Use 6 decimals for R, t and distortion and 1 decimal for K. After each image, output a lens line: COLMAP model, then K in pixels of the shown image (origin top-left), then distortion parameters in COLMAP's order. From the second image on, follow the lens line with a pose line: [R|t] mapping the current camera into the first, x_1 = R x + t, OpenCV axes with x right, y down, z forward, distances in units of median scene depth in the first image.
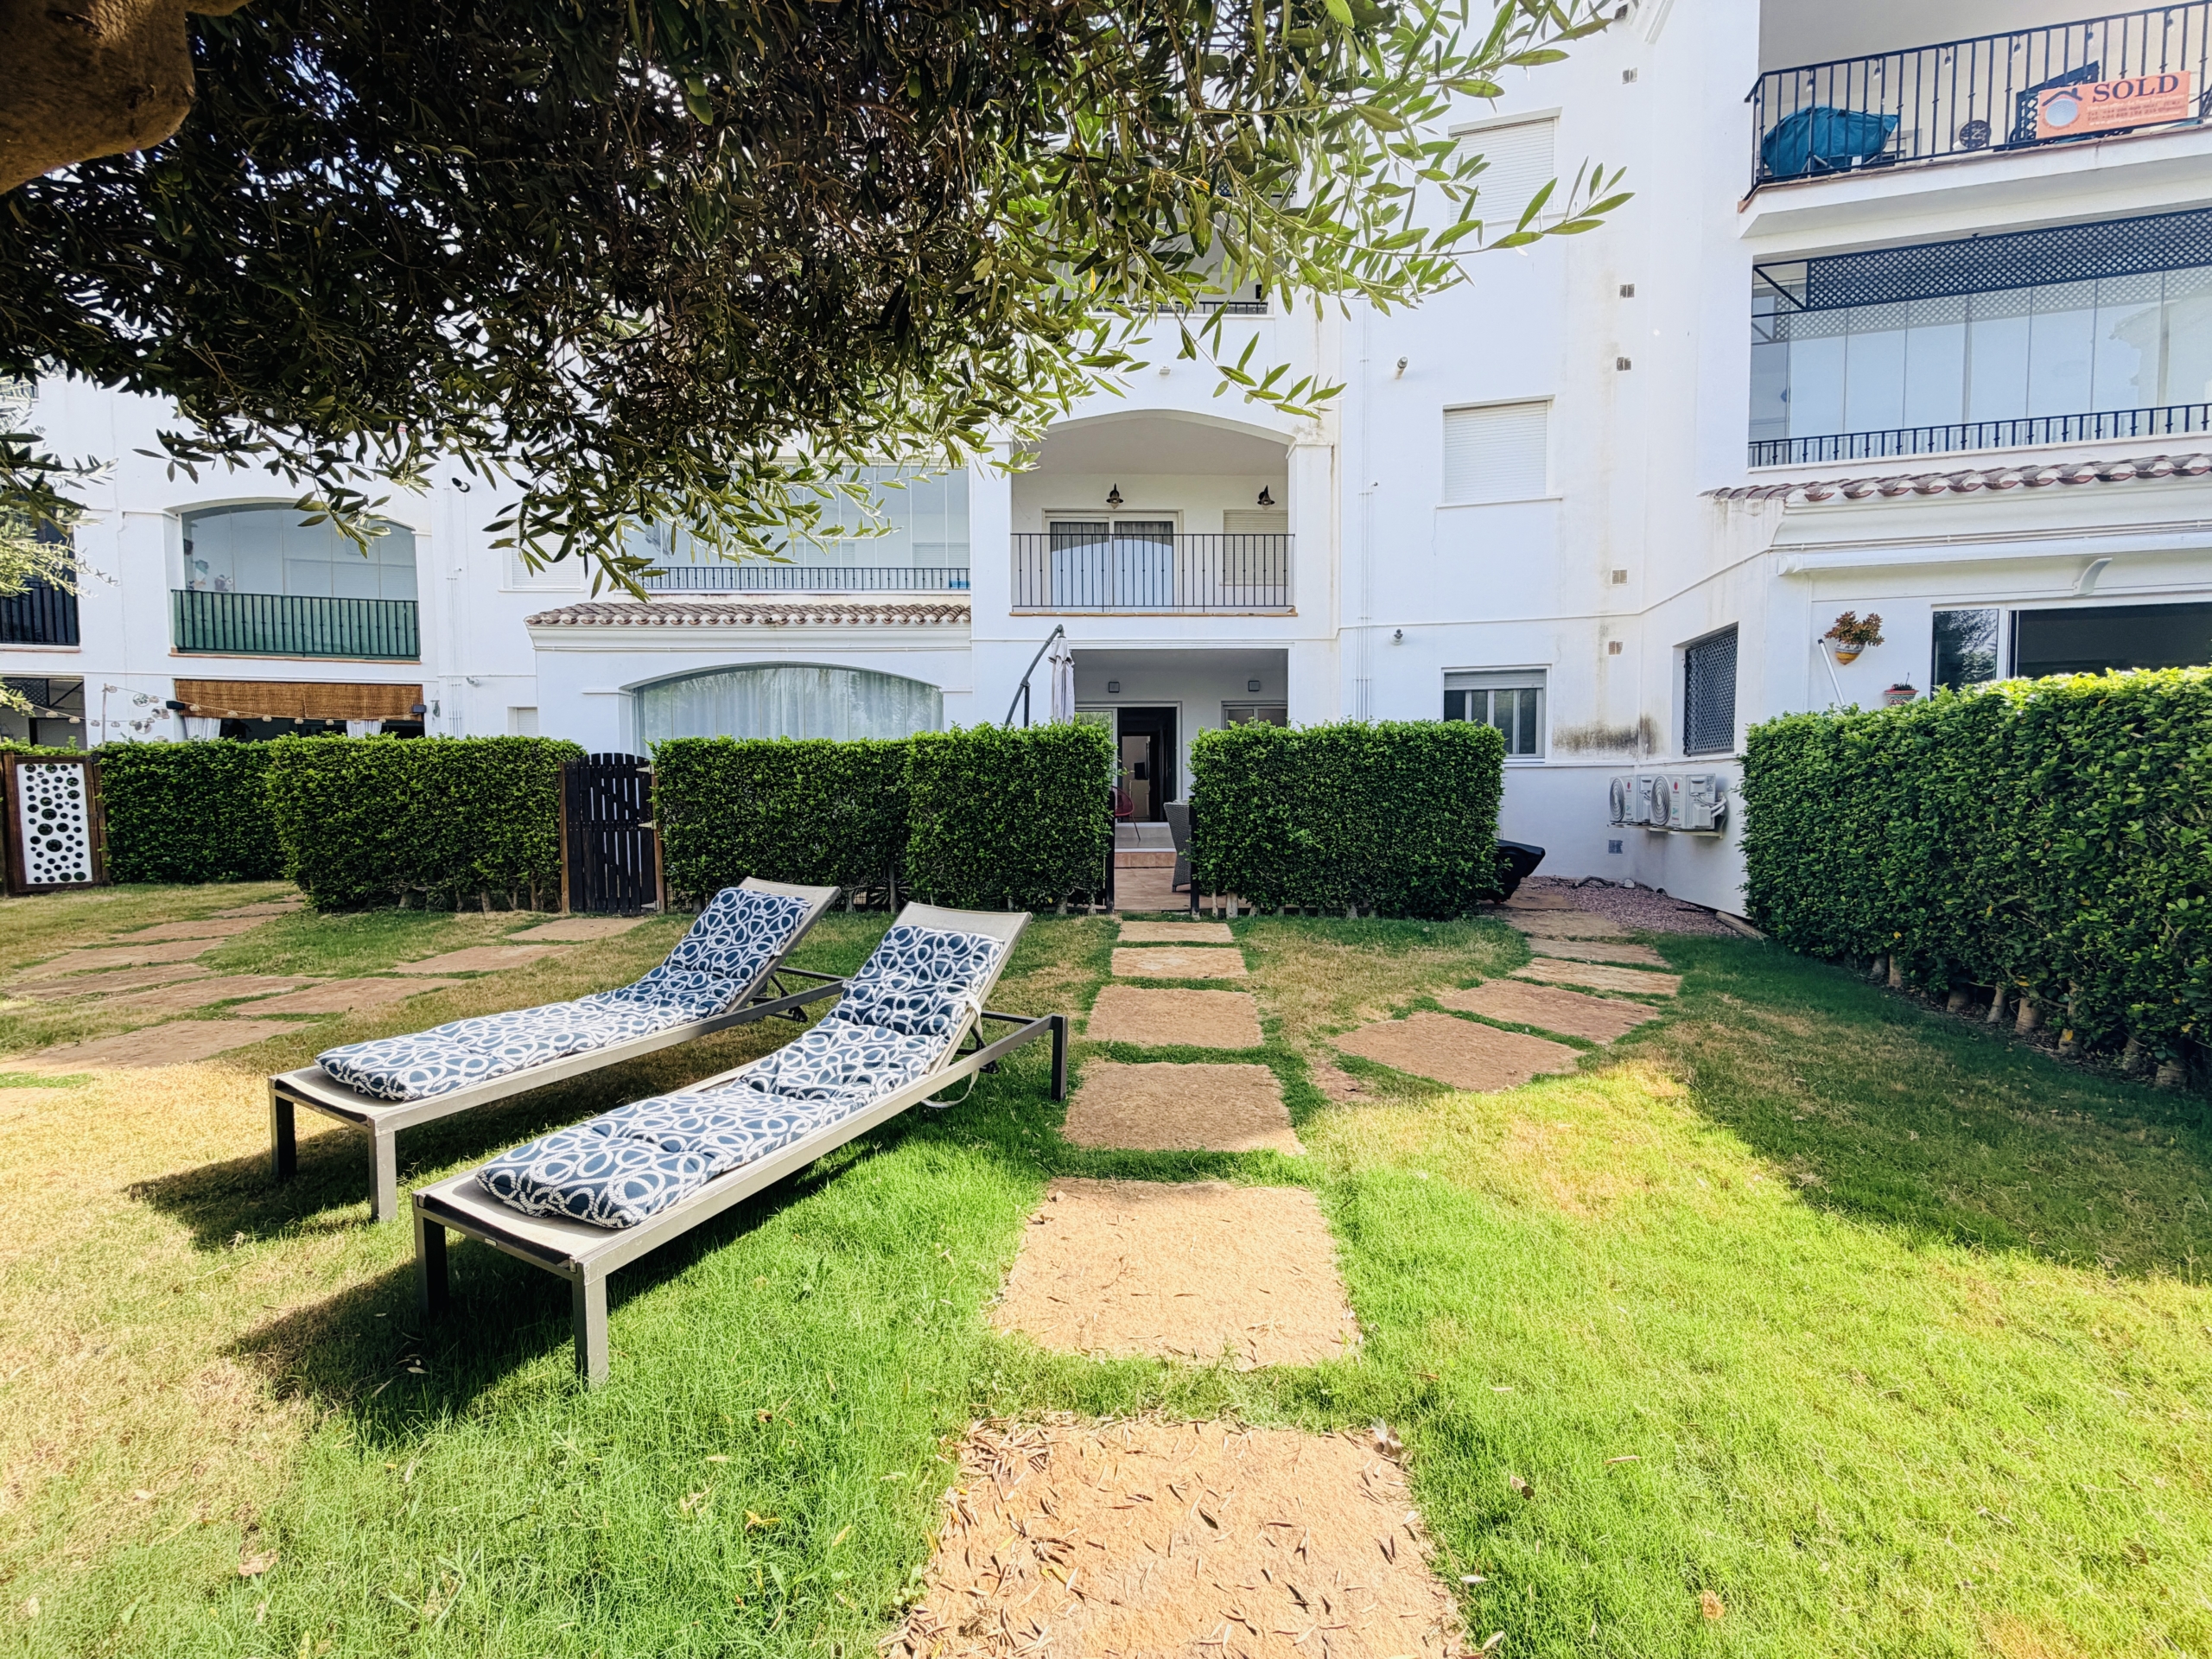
lens RADIAL K [[881.2, 0, 1105.4], [0, 881.2, 831.0], [0, 0, 1]] dist [-0.001232, 0.000286]
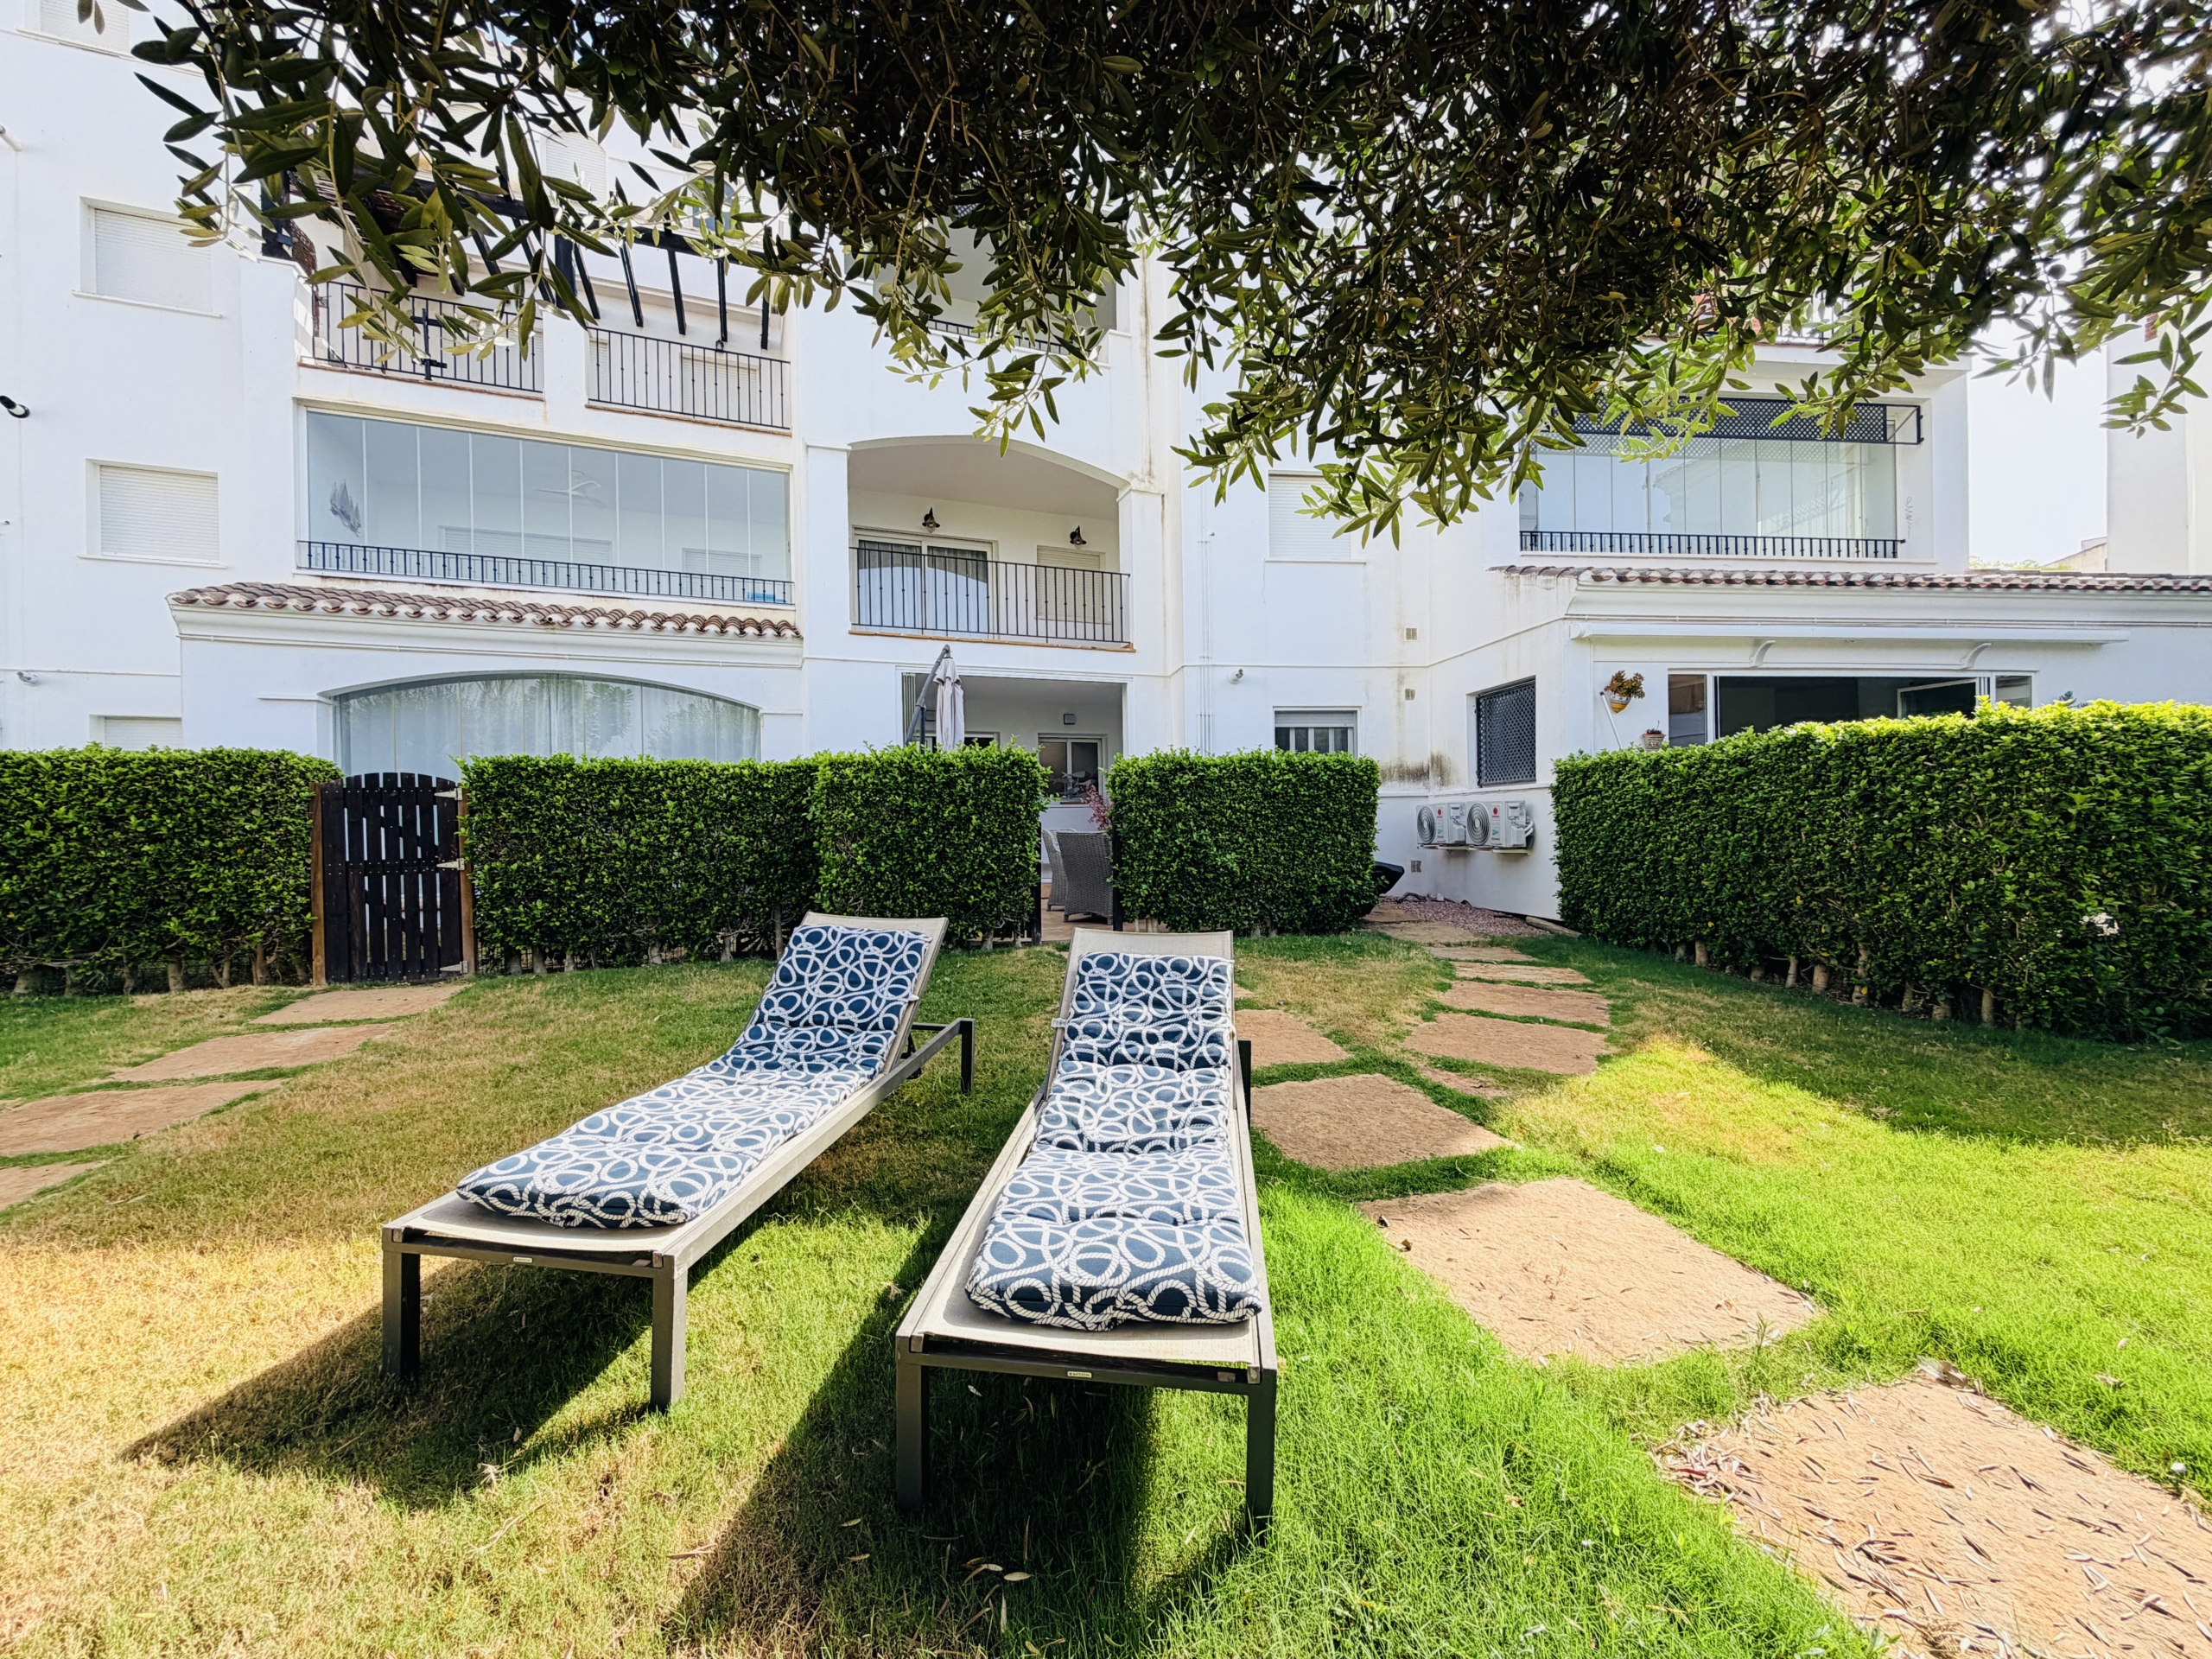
lens RADIAL K [[881.2, 0, 1107.8], [0, 881.2, 825.3], [0, 0, 1]] dist [-0.001232, 0.000286]
pose [[0.941945, -0.008367, 0.335663, -0.250070], [0.025046, 0.998655, -0.045391, 0.008870], [-0.334832, 0.051163, 0.940888, 0.070322]]
